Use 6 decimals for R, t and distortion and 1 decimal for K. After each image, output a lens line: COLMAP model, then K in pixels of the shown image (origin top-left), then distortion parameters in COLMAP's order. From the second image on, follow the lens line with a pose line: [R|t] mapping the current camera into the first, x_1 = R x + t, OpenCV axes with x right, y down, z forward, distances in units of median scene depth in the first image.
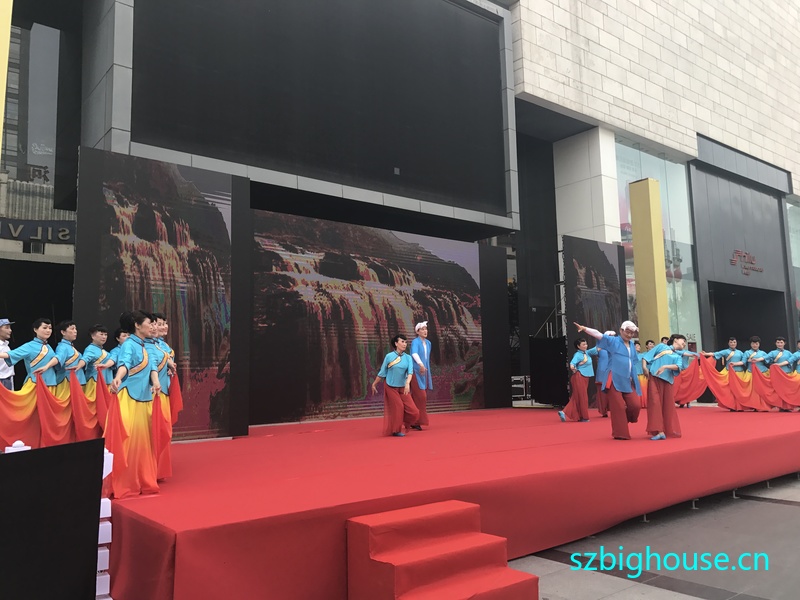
lens RADIAL K [[652.1, 0, 400.7], [0, 652.1, 296.4], [0, 0, 1]] dist [0.025052, -0.036374]
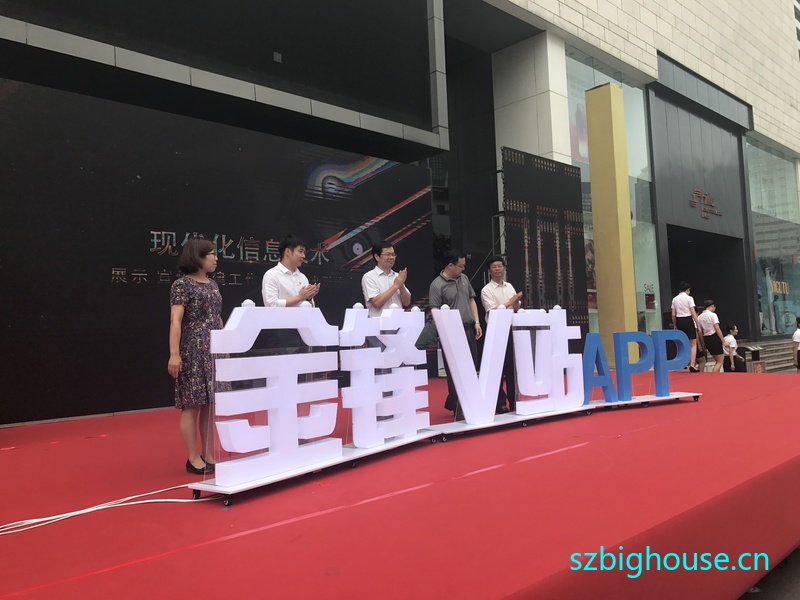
lens RADIAL K [[652.1, 0, 400.2], [0, 652.1, 302.6], [0, 0, 1]] dist [0.025052, -0.036374]
pose [[0.996307, -0.015429, 0.084463, 0.050868], [0.009922, 0.997820, 0.065239, 0.026110], [-0.085286, -0.064160, 0.994289, 0.198383]]
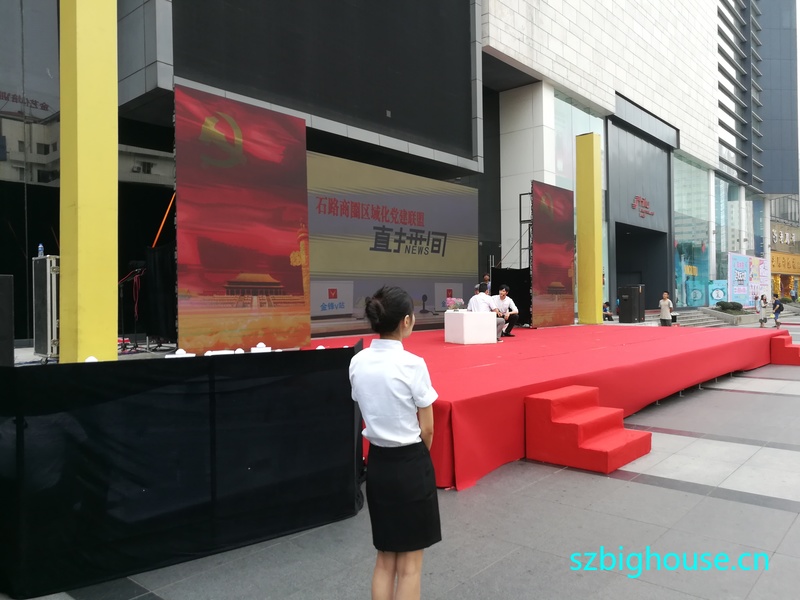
lens RADIAL K [[619.0, 0, 398.4], [0, 619.0, 304.7], [0, 0, 1]] dist [-0.017470, 0.035459]
pose [[0.985262, 0.009180, 0.170808, -0.130685], [-0.030764, 0.991786, 0.124153, -0.002403], [-0.168265, -0.127578, 0.977451, -0.049976]]
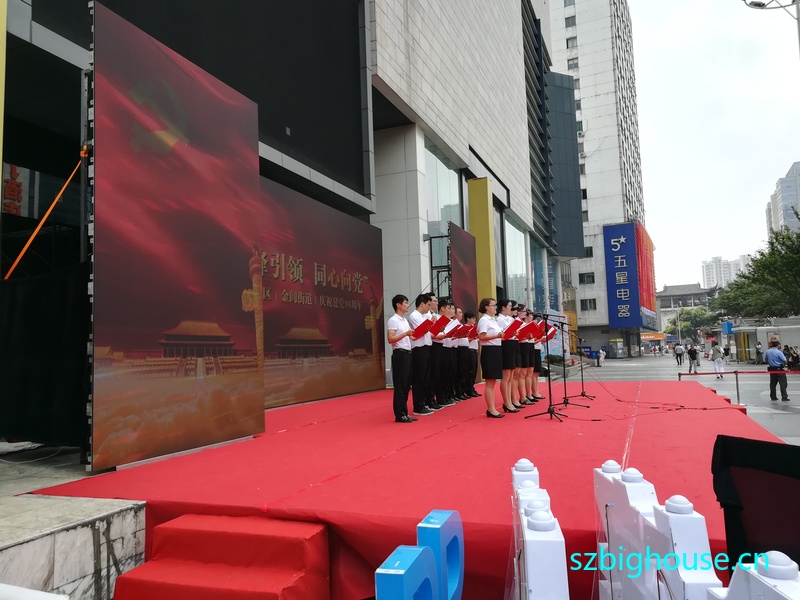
lens RADIAL K [[619.0, 0, 381.6], [0, 619.0, 305.4], [0, 0, 1]] dist [-0.017470, 0.035459]
pose [[0.882124, 0.033840, 0.469801, -0.226139], [-0.049348, 0.998567, 0.020730, 0.018784], [-0.468426, -0.041470, 0.882529, 0.140793]]
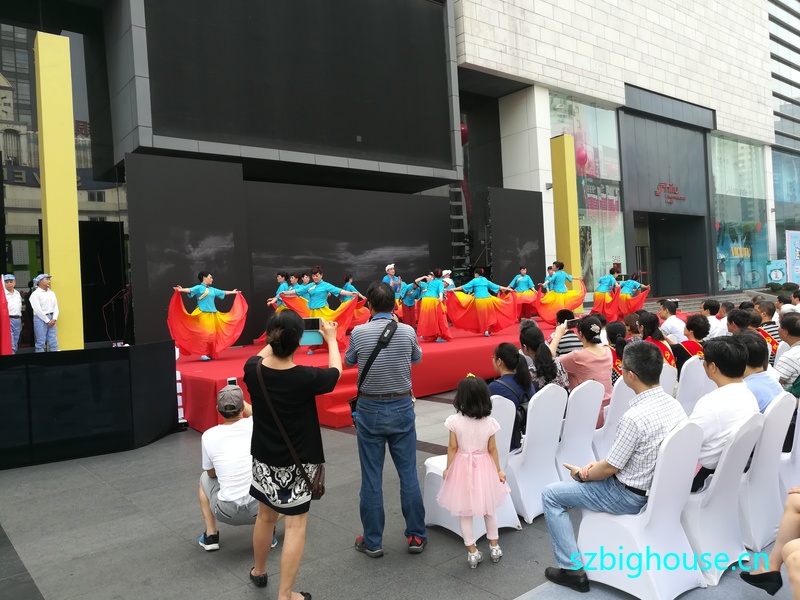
lens RADIAL K [[619.0, 0, 397.8], [0, 619.0, 303.3], [0, 0, 1]] dist [-0.017470, 0.035459]
pose [[0.999306, -0.037126, -0.002968, 0.047813], [0.037199, 0.990980, 0.128745, -0.022708], [-0.001839, -0.128766, 0.991673, -0.178407]]
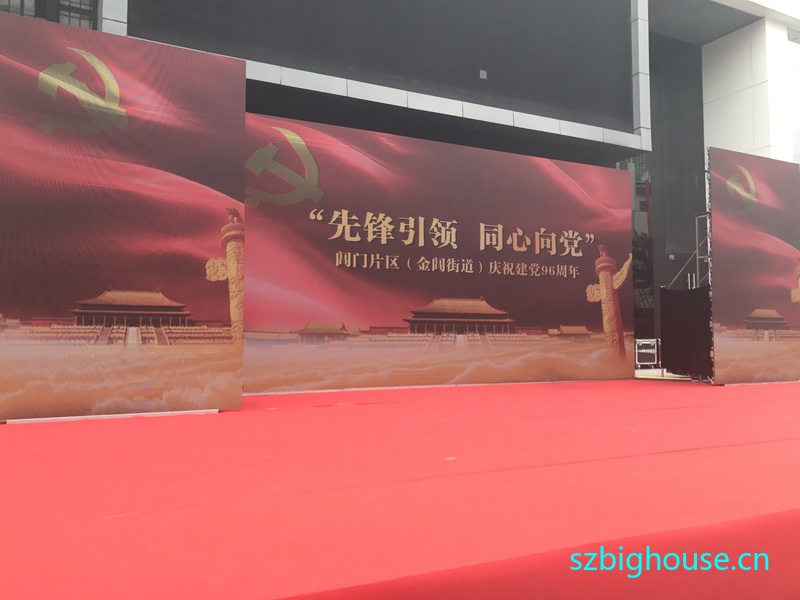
lens RADIAL K [[652.1, 0, 401.1], [0, 652.1, 302.6], [0, 0, 1]] dist [0.025052, -0.036374]
pose [[0.979470, 0.004942, -0.201531, 0.045242], [0.008267, 0.997874, 0.064652, 0.022881], [0.201422, -0.064991, 0.977346, 0.156276]]
